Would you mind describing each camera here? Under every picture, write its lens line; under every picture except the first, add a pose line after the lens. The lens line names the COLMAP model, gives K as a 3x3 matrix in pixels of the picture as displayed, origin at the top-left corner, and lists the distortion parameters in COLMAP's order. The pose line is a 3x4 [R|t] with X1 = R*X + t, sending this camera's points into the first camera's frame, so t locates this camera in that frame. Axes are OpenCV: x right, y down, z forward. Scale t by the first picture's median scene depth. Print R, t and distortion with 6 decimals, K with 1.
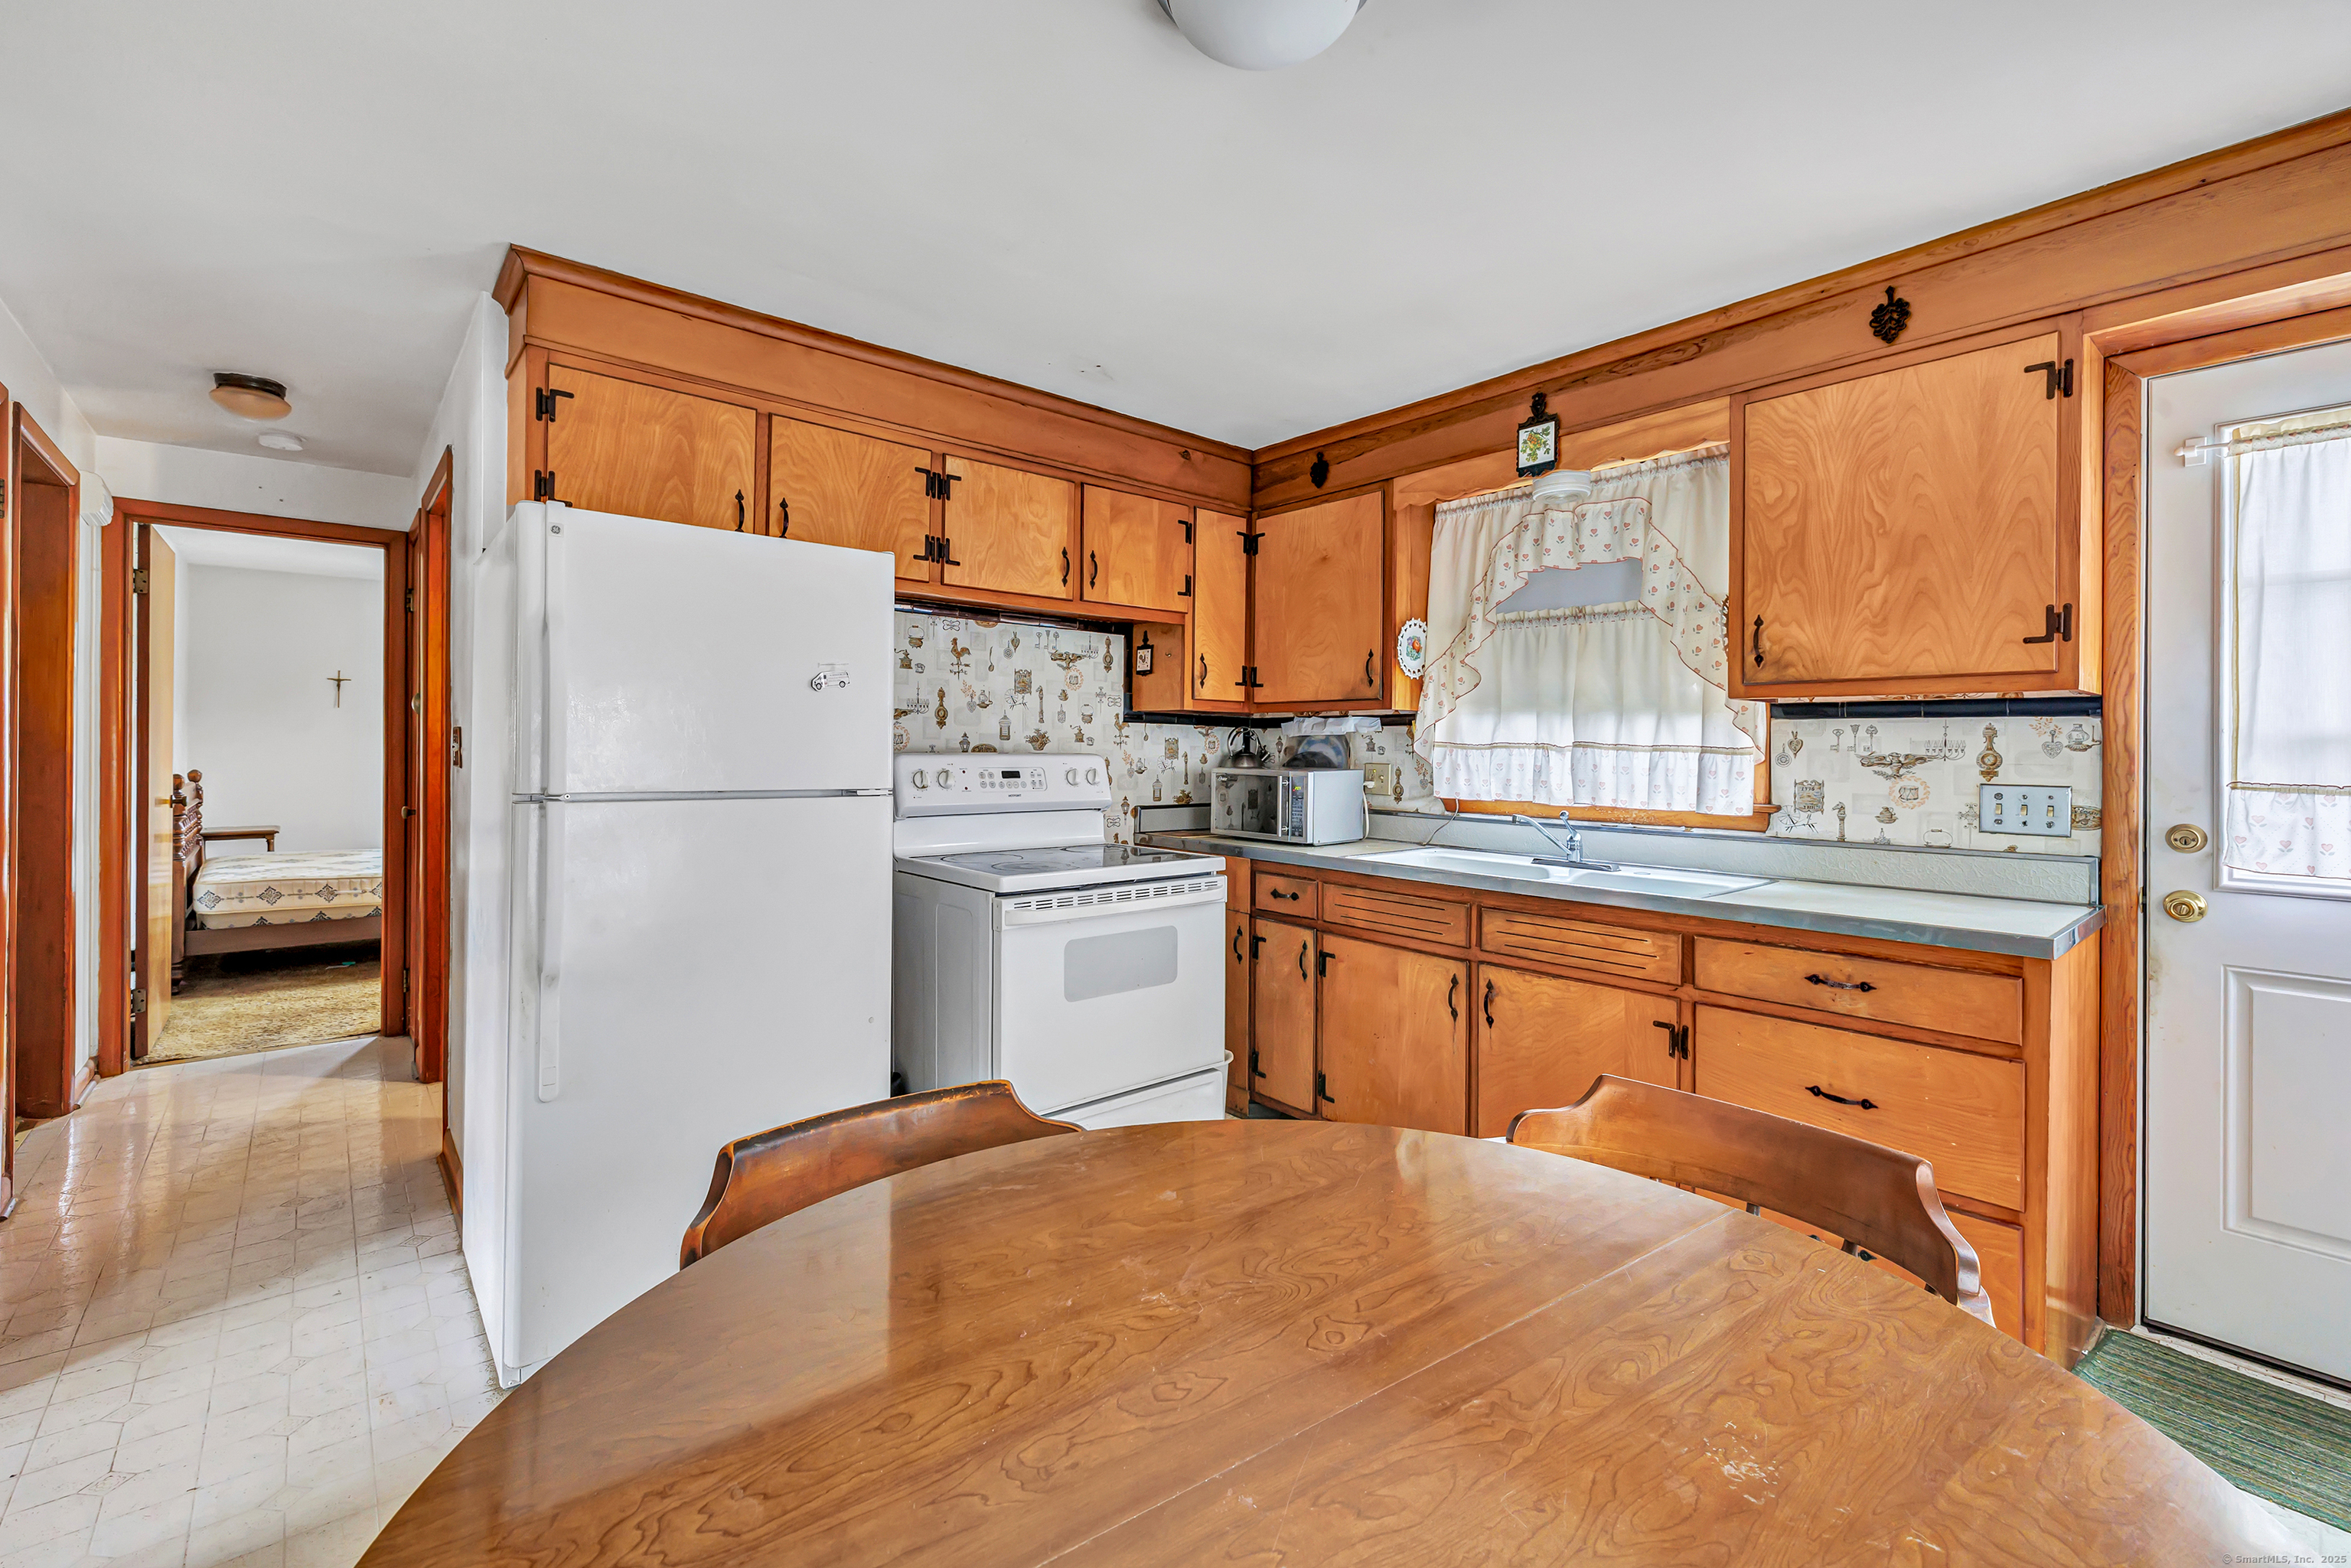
lens RADIAL K [[1013.7, 0, 1174.8], [0, 1013.7, 744.9], [0, 0, 1]] dist [-0.000101, -0.000008]
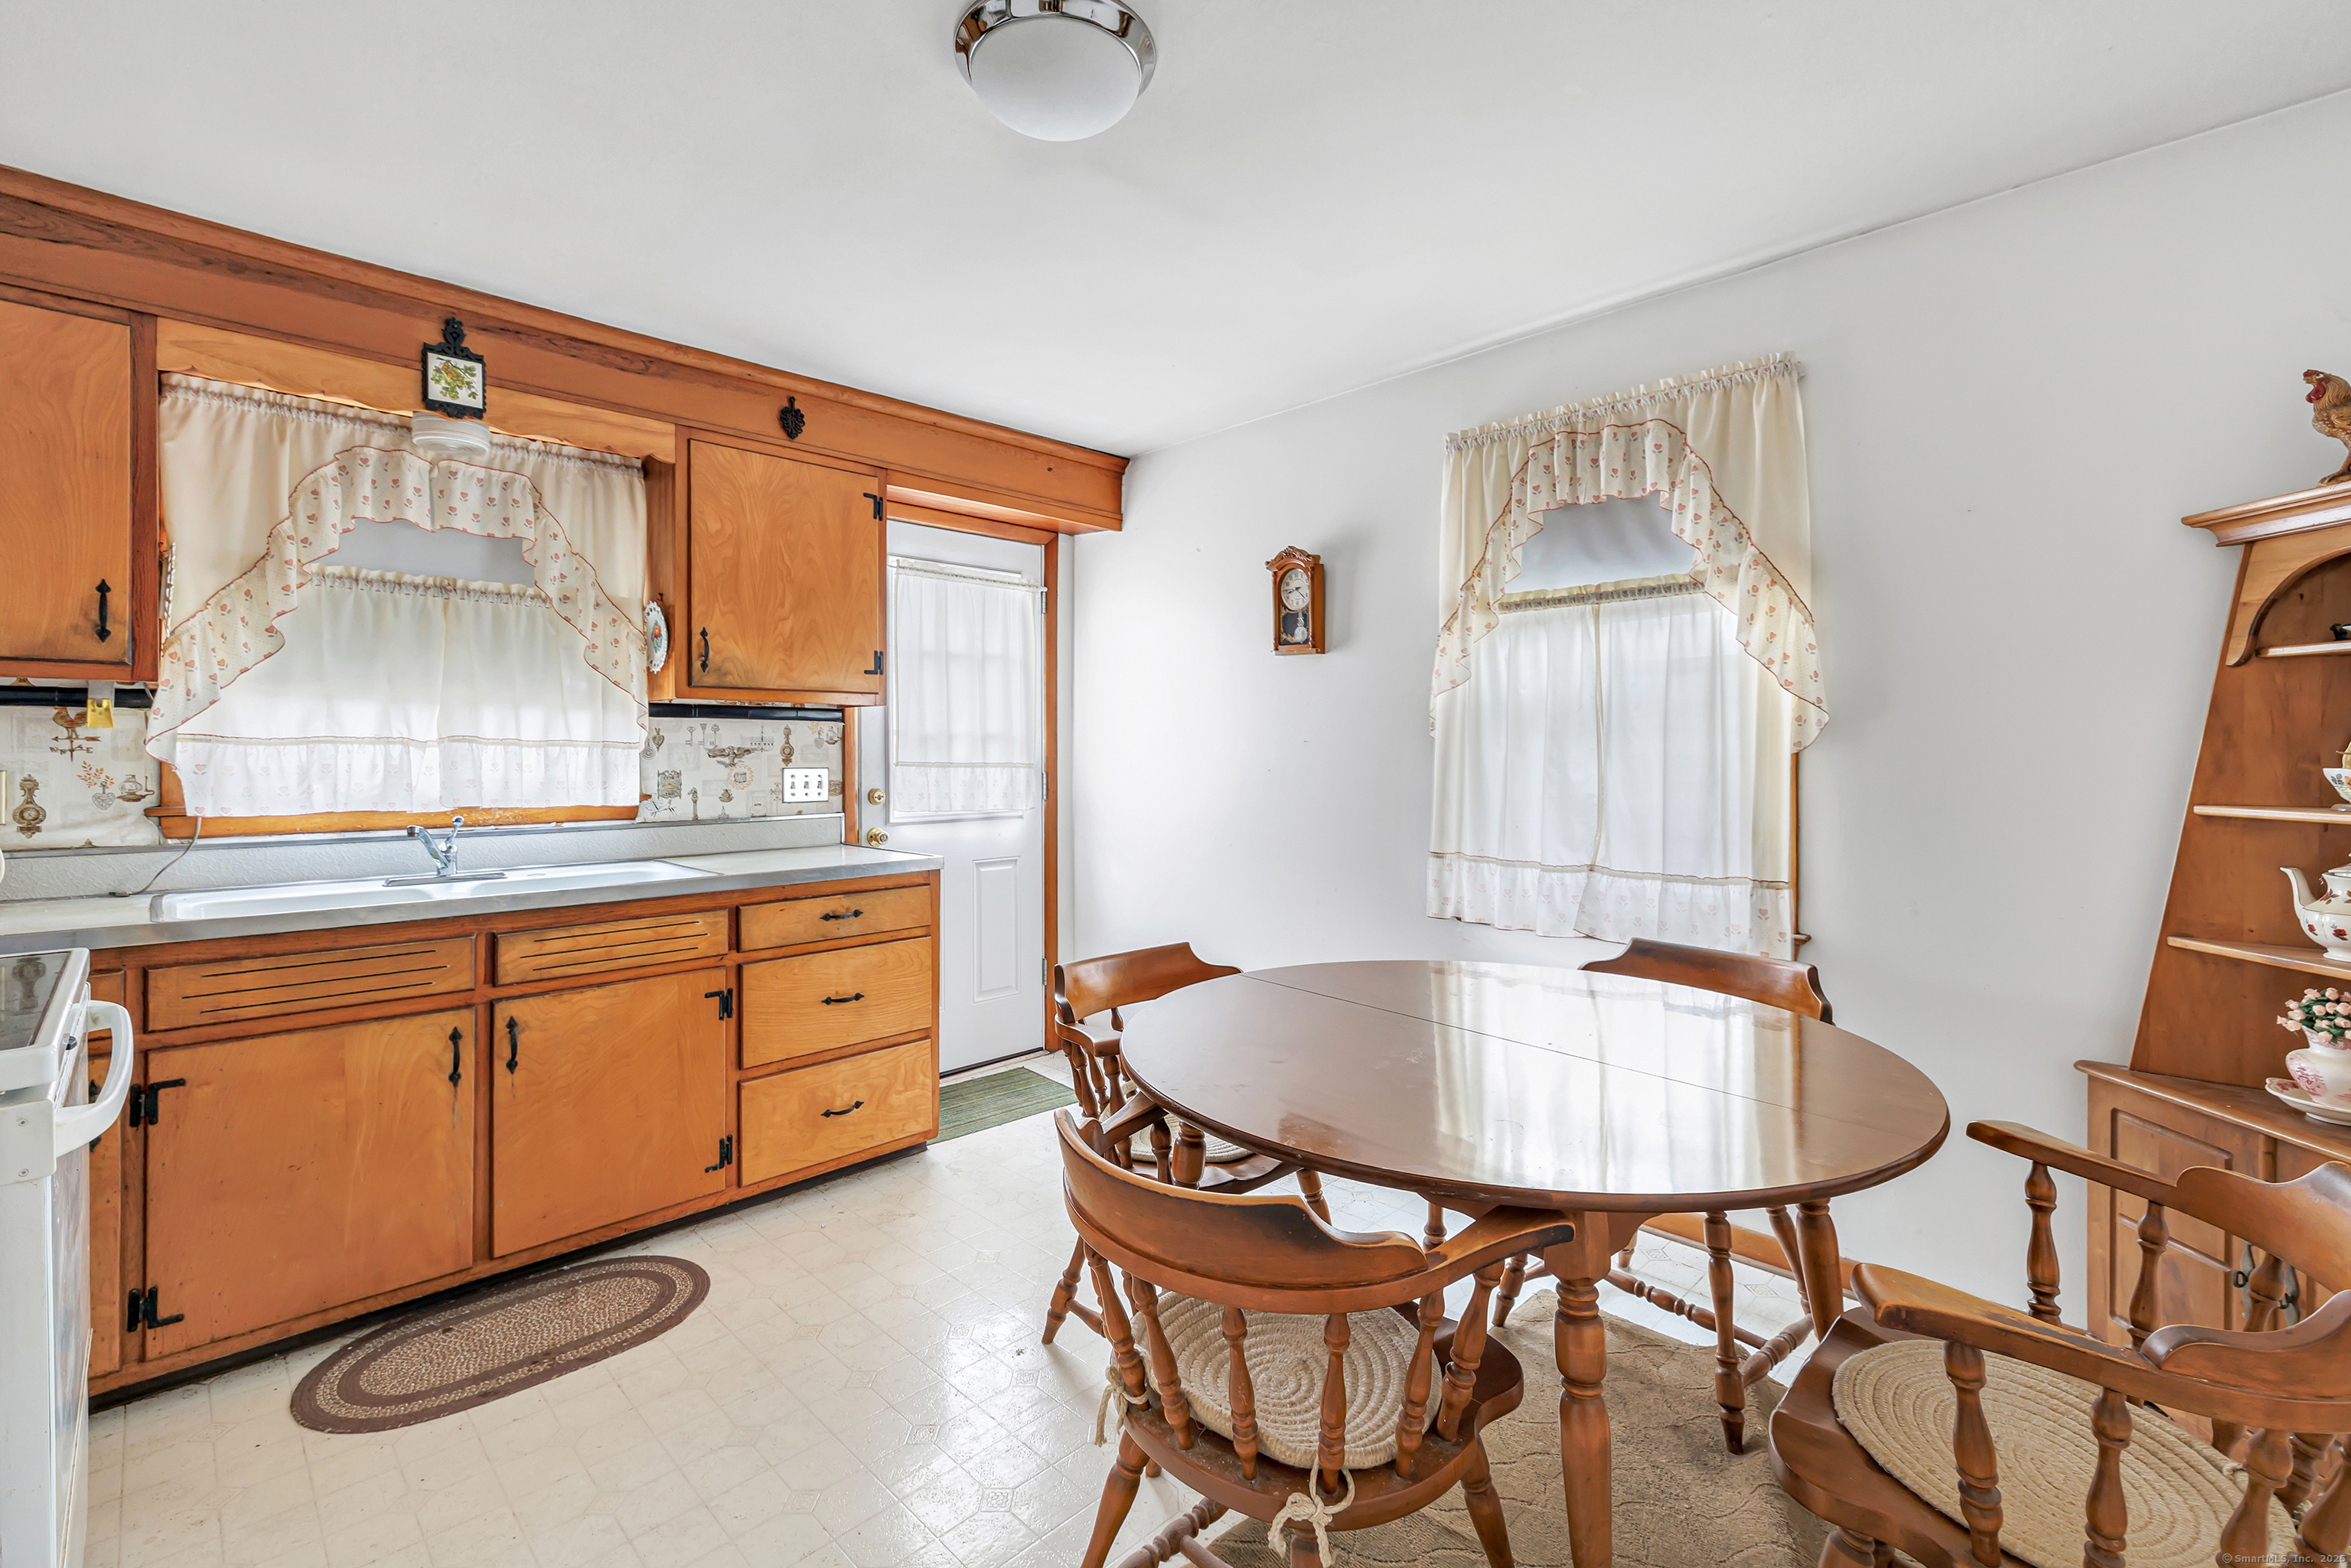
lens RADIAL K [[1013.7, 0, 1174.8], [0, 1013.7, 744.9], [0, 0, 1]] dist [-0.000101, -0.000008]
pose [[-0.071734, -0.002107, 0.997422, -0.591340], [-0.001744, 0.999997, 0.001987, 0.002584], [-0.997422, -0.001597, -0.071737, 0.528168]]
